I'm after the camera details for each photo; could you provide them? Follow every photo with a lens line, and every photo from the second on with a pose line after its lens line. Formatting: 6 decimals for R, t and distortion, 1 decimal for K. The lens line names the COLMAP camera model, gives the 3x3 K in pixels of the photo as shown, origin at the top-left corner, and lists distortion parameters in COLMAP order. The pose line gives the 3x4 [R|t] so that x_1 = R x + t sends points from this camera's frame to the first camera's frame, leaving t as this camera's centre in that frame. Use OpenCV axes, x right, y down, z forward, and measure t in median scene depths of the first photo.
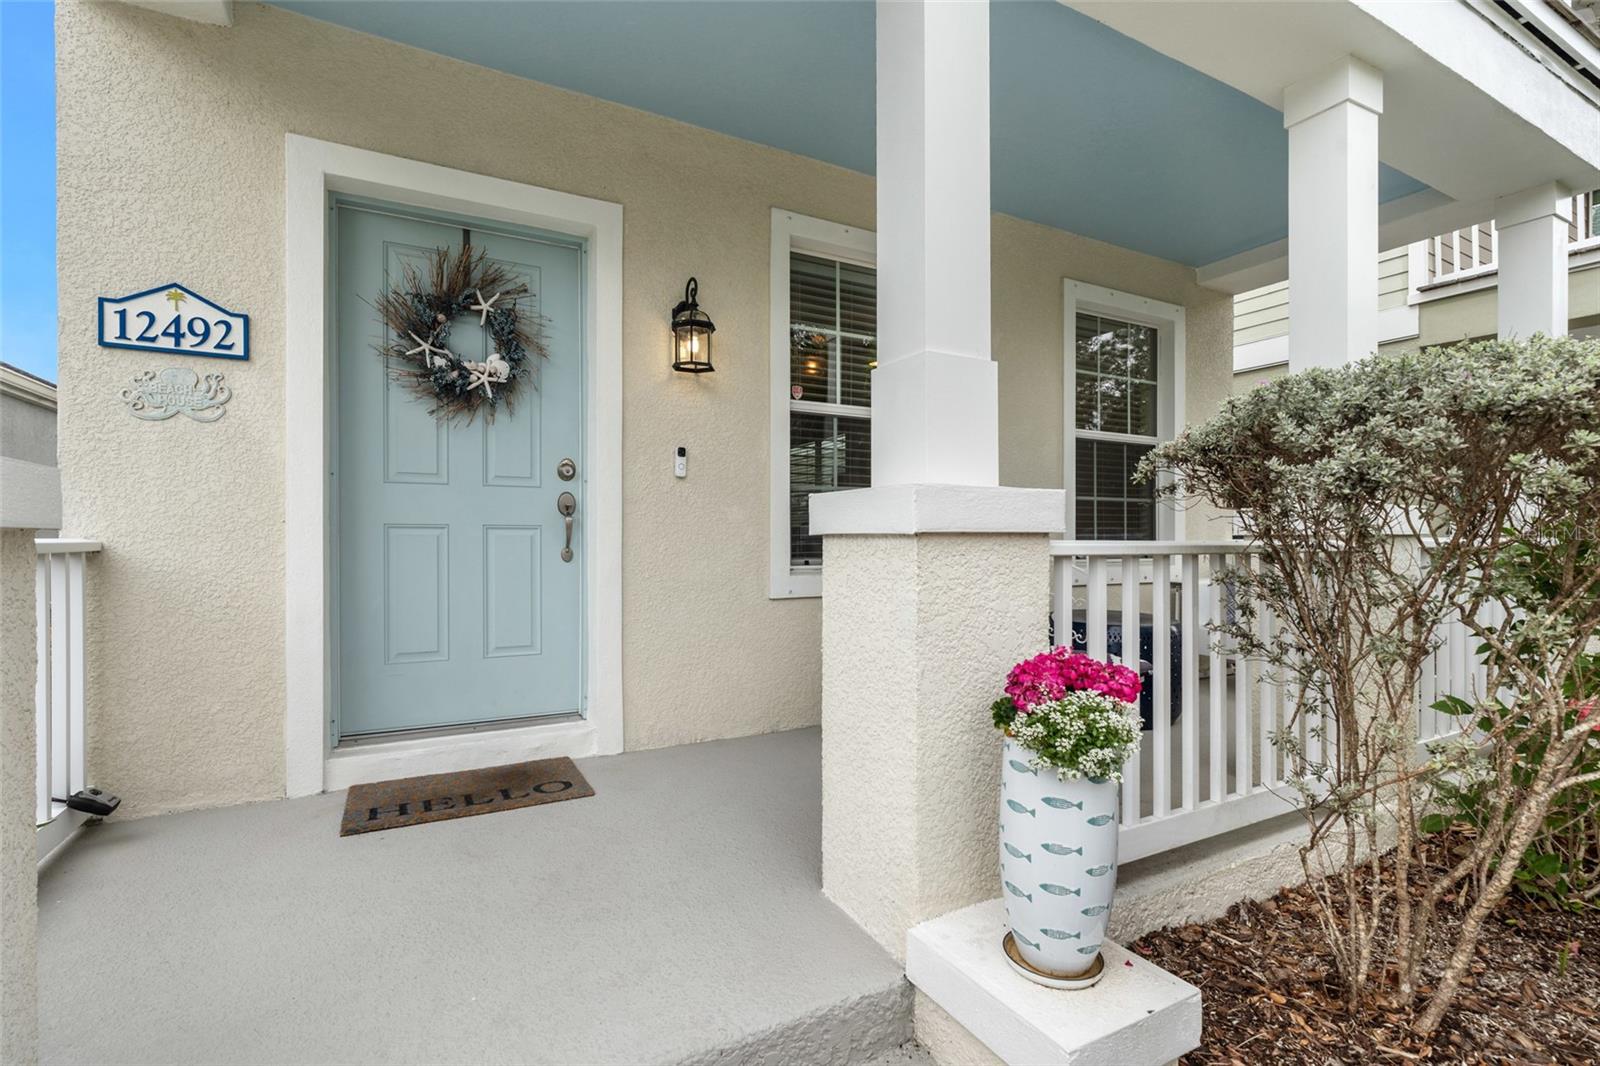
lens RADIAL K [[720.3, 0, 784.1], [0, 720.3, 543.1], [0, 0, 1]] dist [-0.009507, 0.003699]
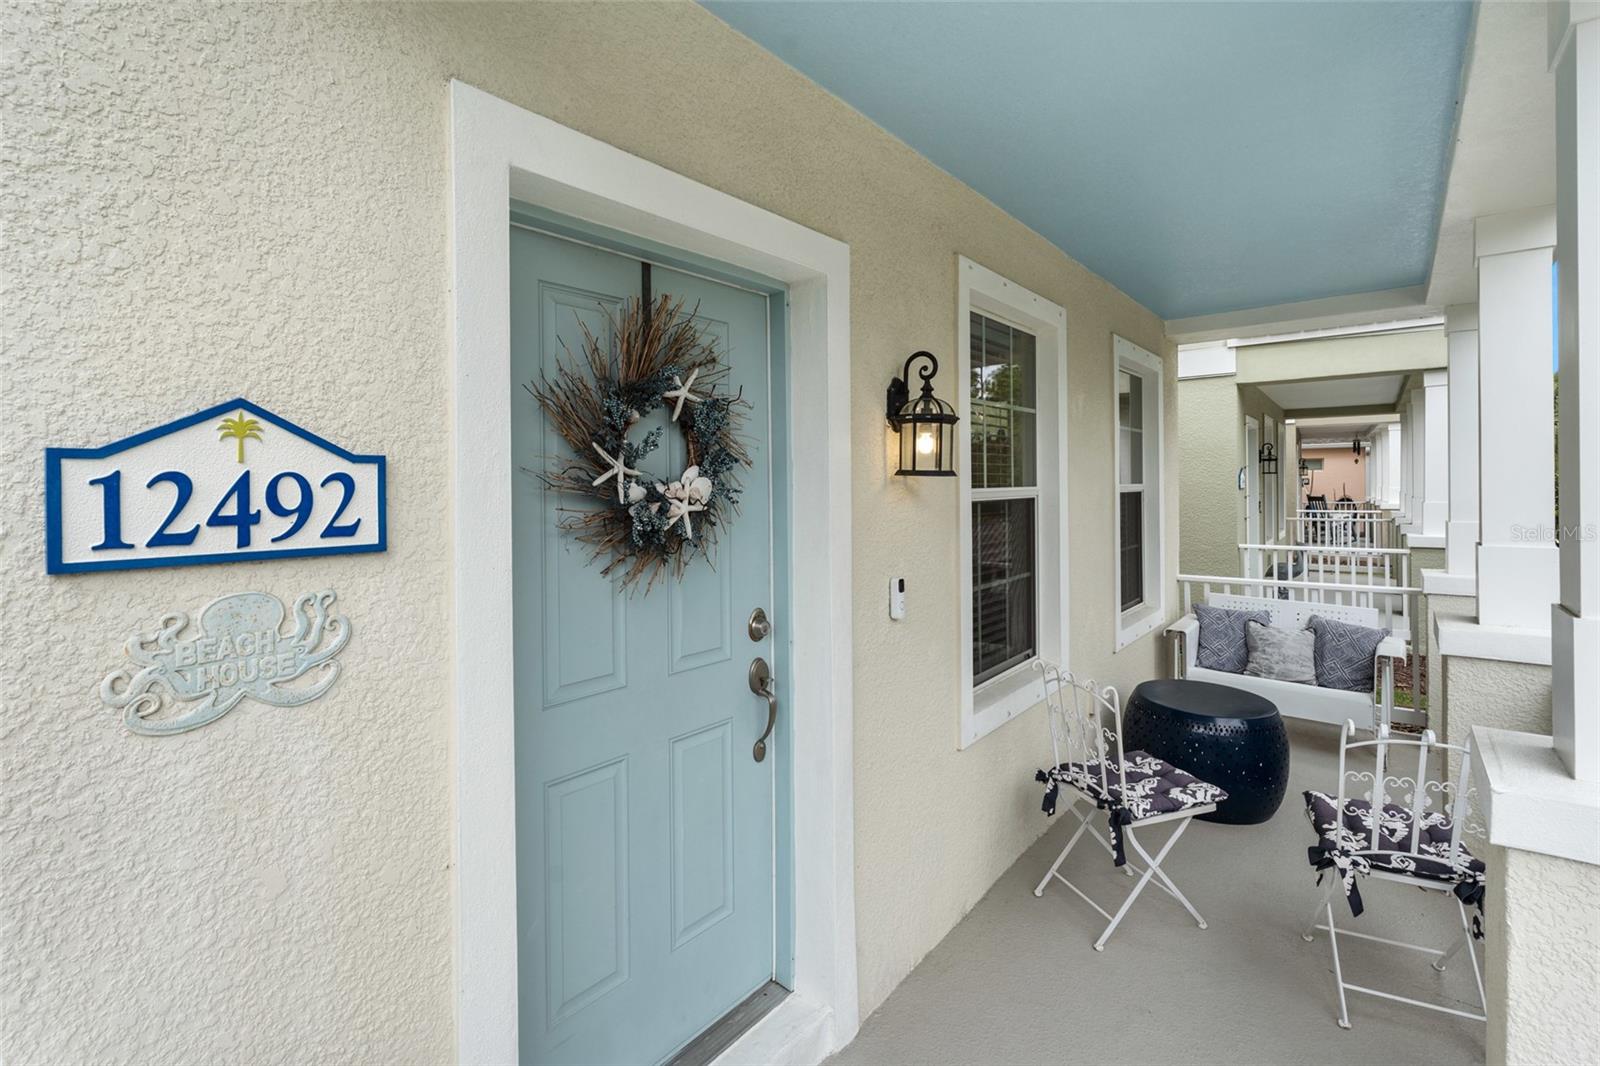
lens RADIAL K [[720.3, 0, 766.3], [0, 720.3, 483.8], [0, 0, 1]] dist [-0.009507, 0.003699]
pose [[0.932813, -0.012719, 0.360137, -0.704750], [0.016109, 0.999850, -0.006415, -0.301320], [-0.360002, 0.011785, 0.932877, 0.487002]]
